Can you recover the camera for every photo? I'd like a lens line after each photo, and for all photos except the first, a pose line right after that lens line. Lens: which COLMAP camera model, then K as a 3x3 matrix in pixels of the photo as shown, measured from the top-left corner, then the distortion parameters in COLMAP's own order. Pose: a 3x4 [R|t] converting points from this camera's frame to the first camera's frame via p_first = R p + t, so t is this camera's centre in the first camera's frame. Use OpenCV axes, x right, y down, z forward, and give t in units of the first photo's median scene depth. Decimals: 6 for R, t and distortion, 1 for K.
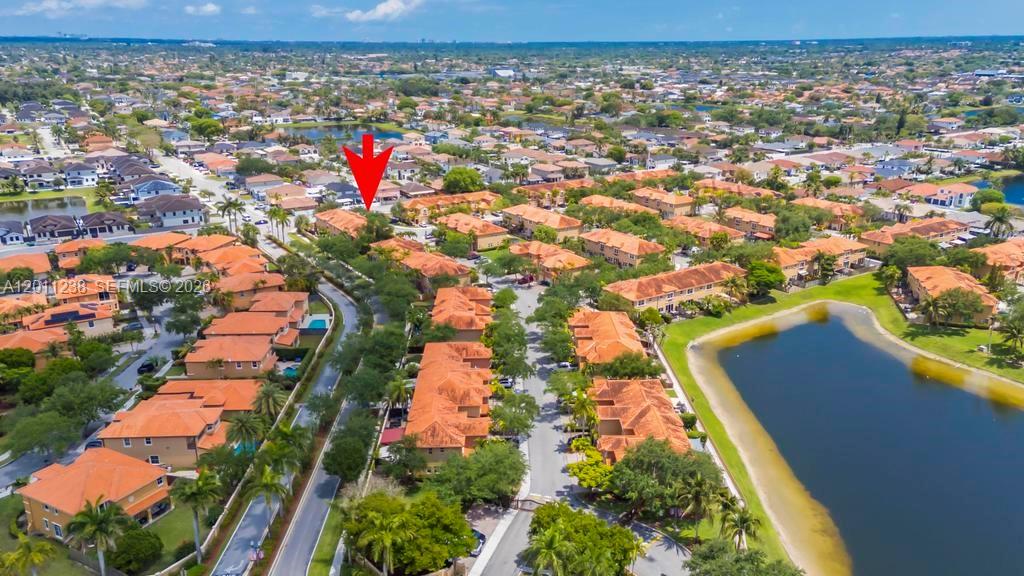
lens RADIAL K [[749.8, 0, 509.1], [0, 749.8, 275.4], [0, 0, 1]] dist [0.069099, -0.002704]
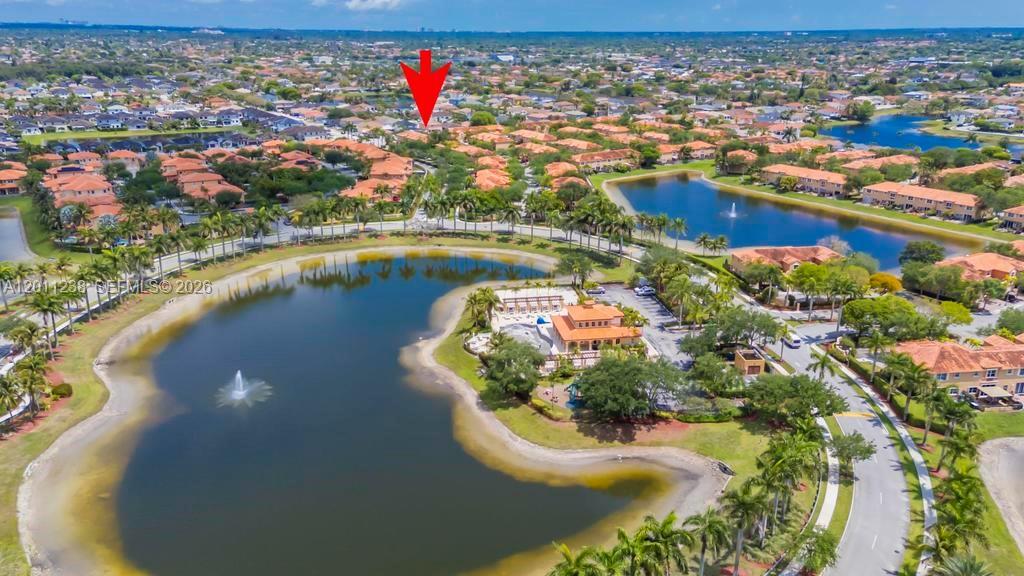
lens RADIAL K [[749.8, 0, 509.1], [0, 749.8, 275.4], [0, 0, 1]] dist [0.069099, -0.002704]
pose [[0.999983, 0.004541, 0.003787, -0.007077], [-0.004589, 0.999909, 0.012705, 0.094481], [-0.003729, -0.012722, 0.999912, -0.299694]]
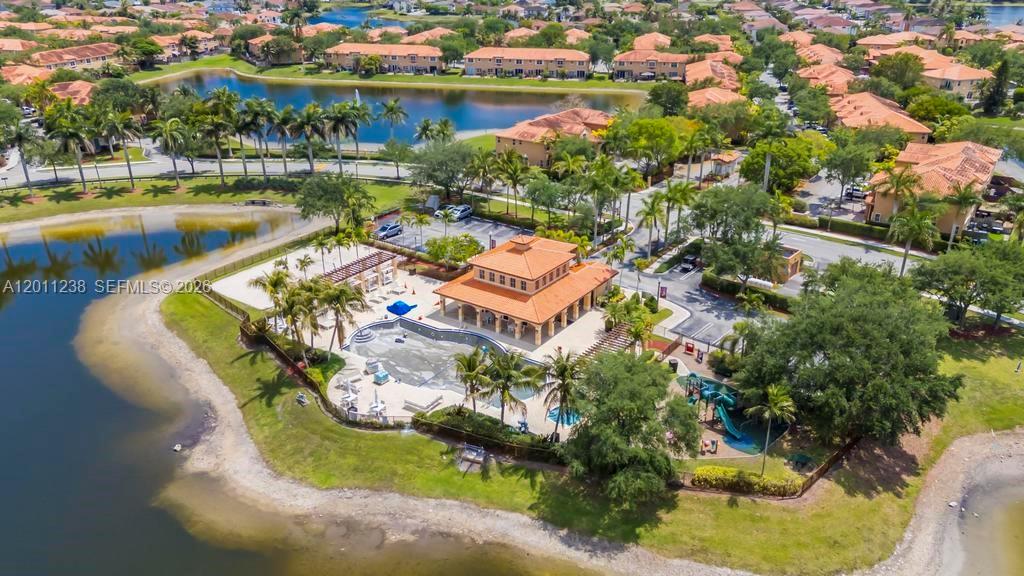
lens RADIAL K [[778.8, 0, 507.0], [0, 778.8, 286.2], [0, 0, 1]] dist [0.064161, -0.000797]
pose [[0.696131, -0.278230, 0.661808, -0.076050], [0.212418, 0.960397, 0.180325, 0.090127], [-0.685770, 0.015050, 0.727663, -0.121295]]
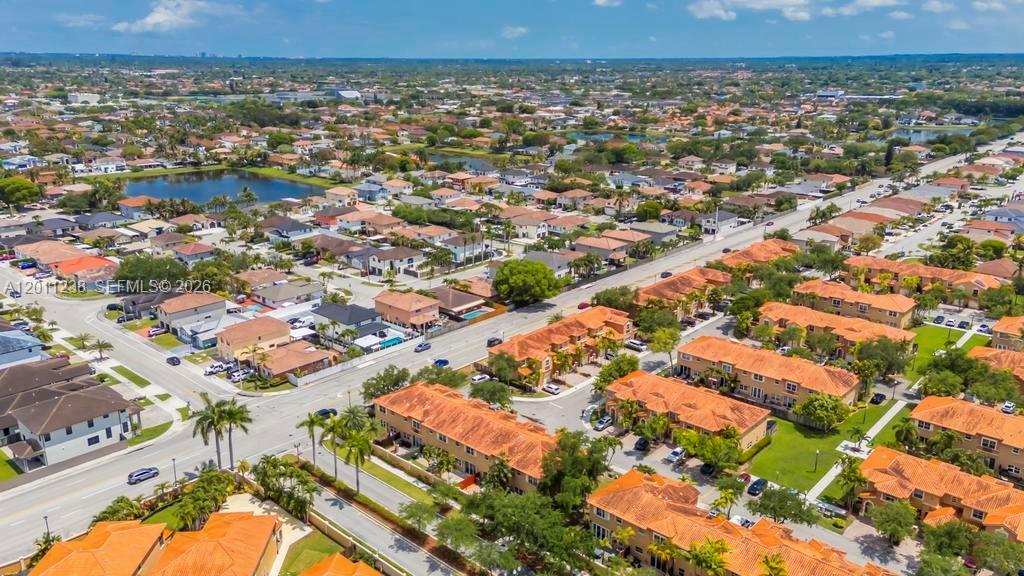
lens RADIAL K [[749.8, 0, 509.1], [0, 749.8, 275.4], [0, 0, 1]] dist [0.069099, -0.002704]
pose [[0.965103, -0.070480, 0.252206, -0.133382], [0.075405, 0.997104, -0.009906, -0.070589], [-0.250778, 0.028579, 0.967623, 0.212886]]
